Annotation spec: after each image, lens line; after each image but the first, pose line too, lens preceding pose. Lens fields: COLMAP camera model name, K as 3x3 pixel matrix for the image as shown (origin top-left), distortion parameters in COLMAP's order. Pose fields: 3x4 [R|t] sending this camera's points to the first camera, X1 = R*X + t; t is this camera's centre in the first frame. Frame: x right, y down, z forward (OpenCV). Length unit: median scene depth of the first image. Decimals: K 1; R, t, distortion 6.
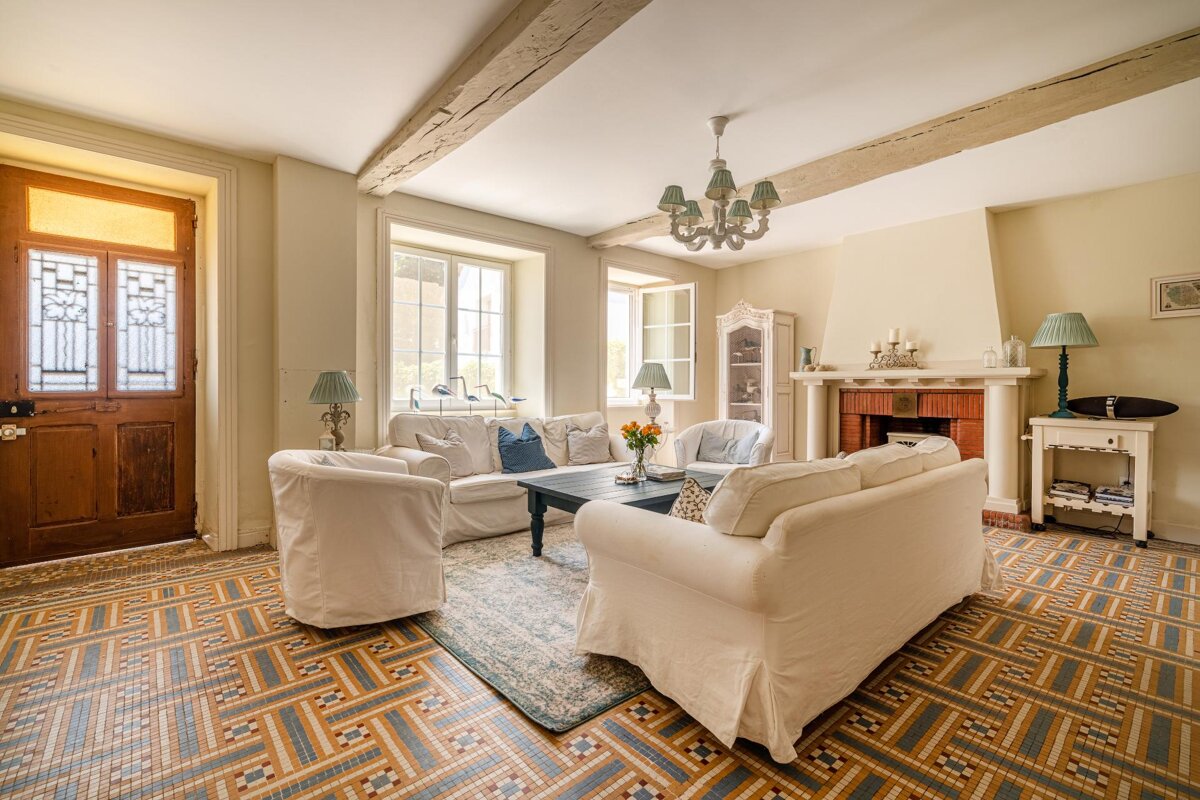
lens RADIAL K [[527.1, 0, 613.8], [0, 527.1, 391.2], [0, 0, 1]] dist [-0.000058, 0.000151]
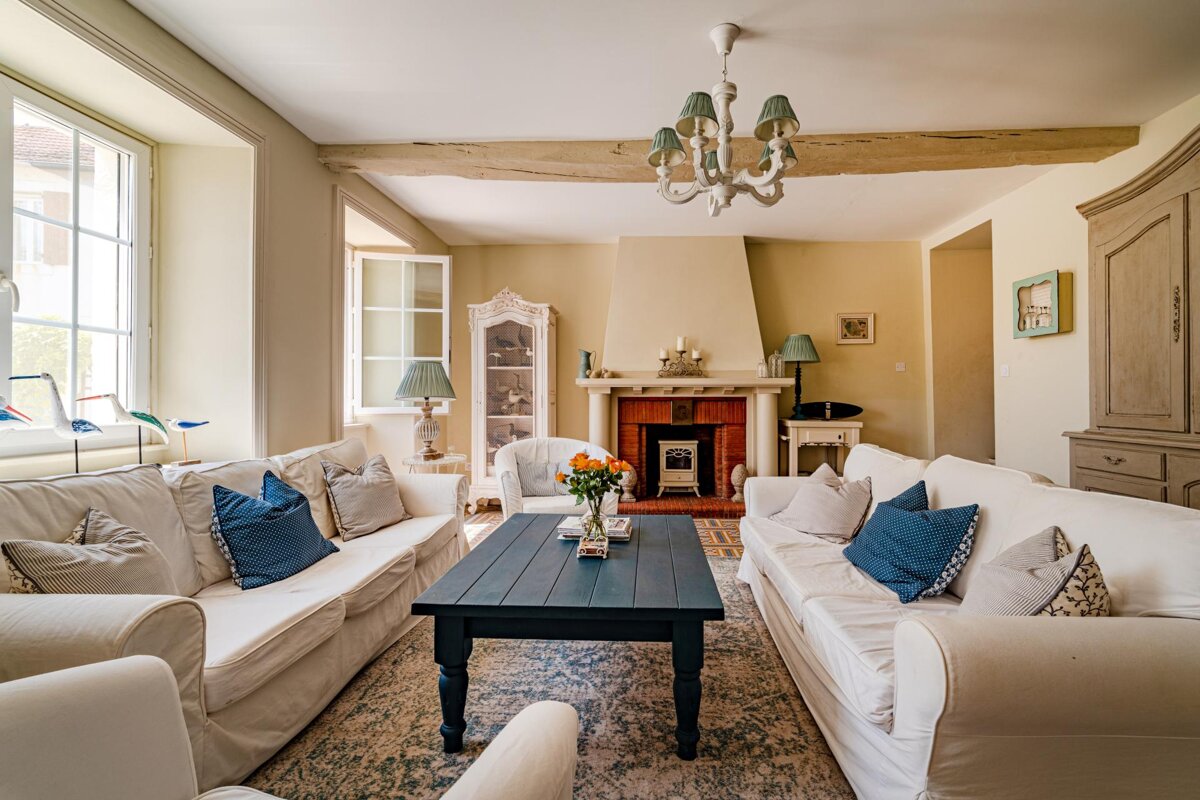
lens RADIAL K [[527.1, 0, 613.8], [0, 527.1, 391.2], [0, 0, 1]] dist [-0.000058, 0.000151]
pose [[0.690400, 0.001331, 0.723427, -0.277722], [0.009314, 0.999899, -0.010729, -0.005871], [-0.723368, 0.014145, 0.690318, 0.392777]]
